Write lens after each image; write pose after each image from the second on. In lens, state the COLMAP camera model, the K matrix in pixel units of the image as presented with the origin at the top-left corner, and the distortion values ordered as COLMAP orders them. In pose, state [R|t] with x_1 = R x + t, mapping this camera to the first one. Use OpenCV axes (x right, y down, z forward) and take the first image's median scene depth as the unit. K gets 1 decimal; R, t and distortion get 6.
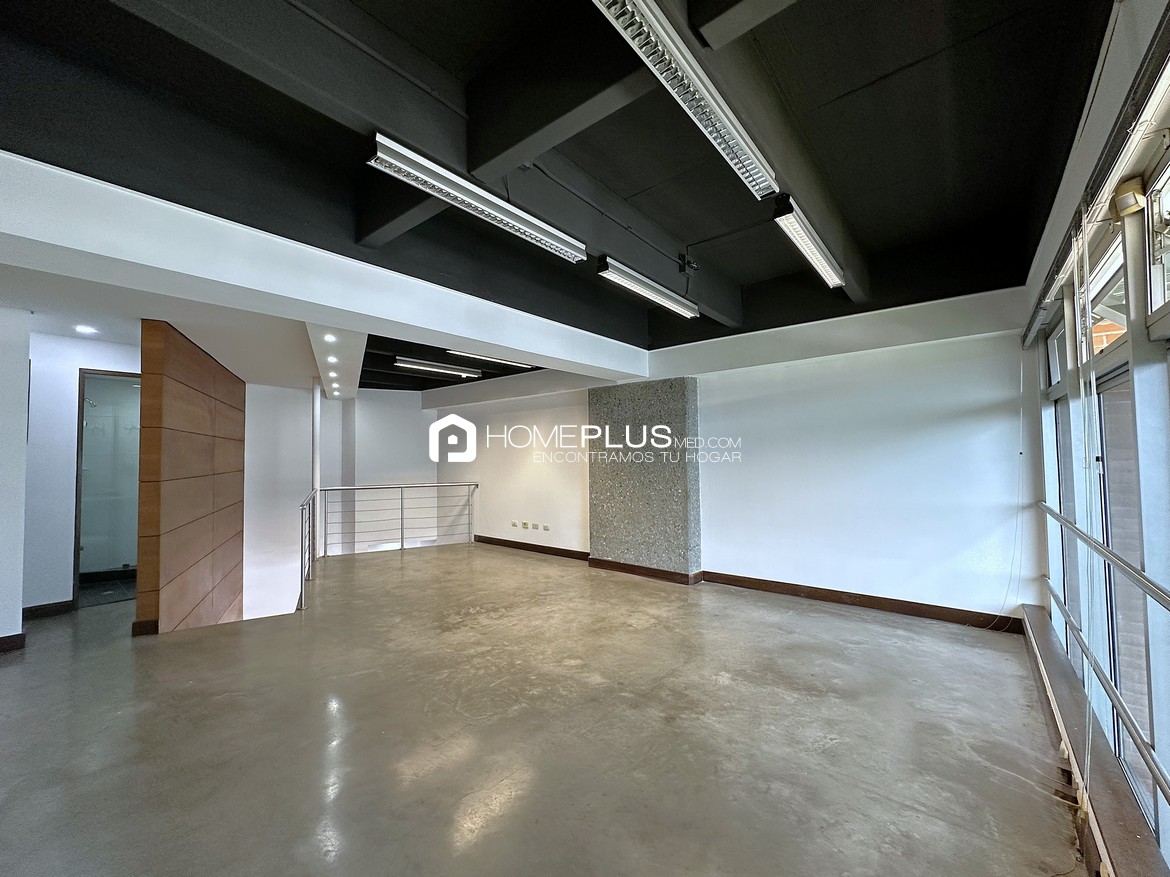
lens RADIAL K [[469.0, 0, 585.2], [0, 469.0, 437.8], [0, 0, 1]] dist [-0.002465, 0.000711]
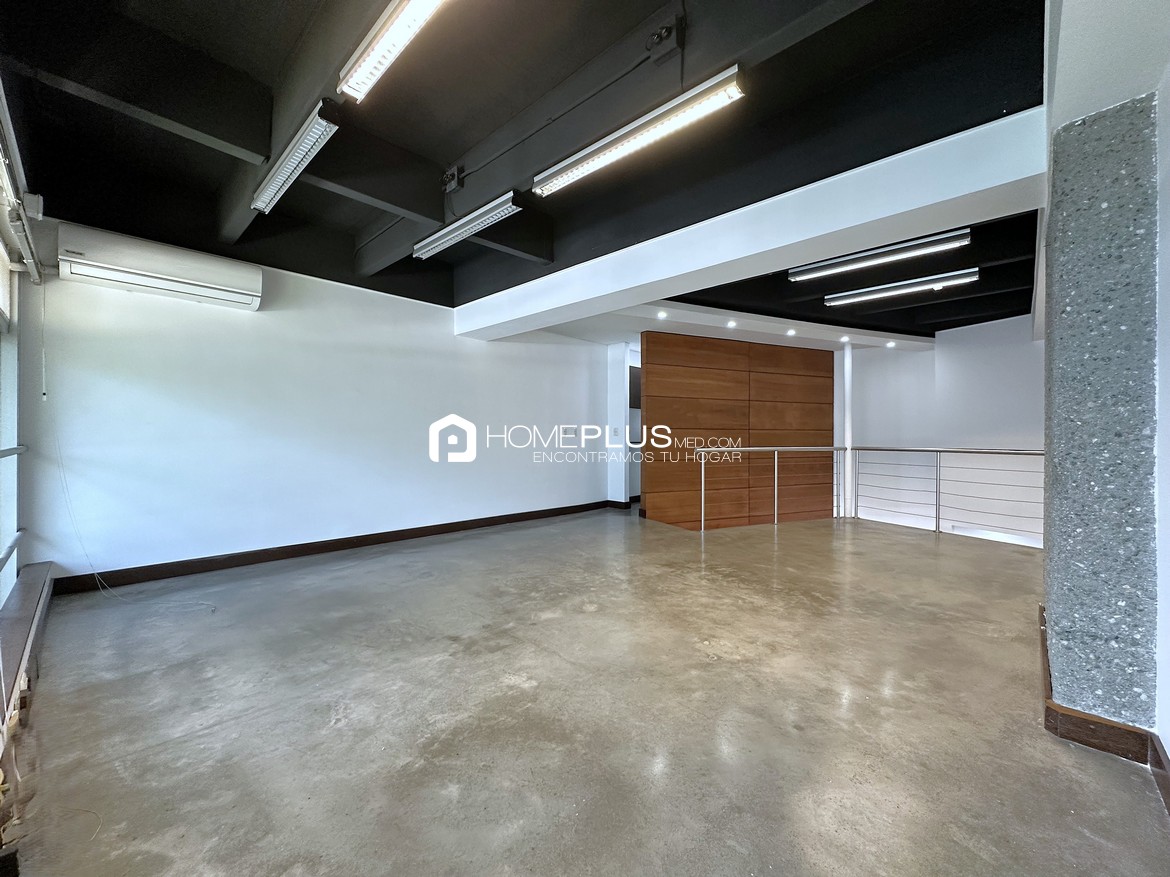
lens RADIAL K [[469.0, 0, 585.2], [0, 469.0, 437.8], [0, 0, 1]] dist [-0.002465, 0.000711]
pose [[-0.067552, 0.010884, -0.997656, 1.011697], [0.034994, 0.999351, 0.008533, 0.137853], [0.997102, -0.034336, -0.067889, 1.172888]]
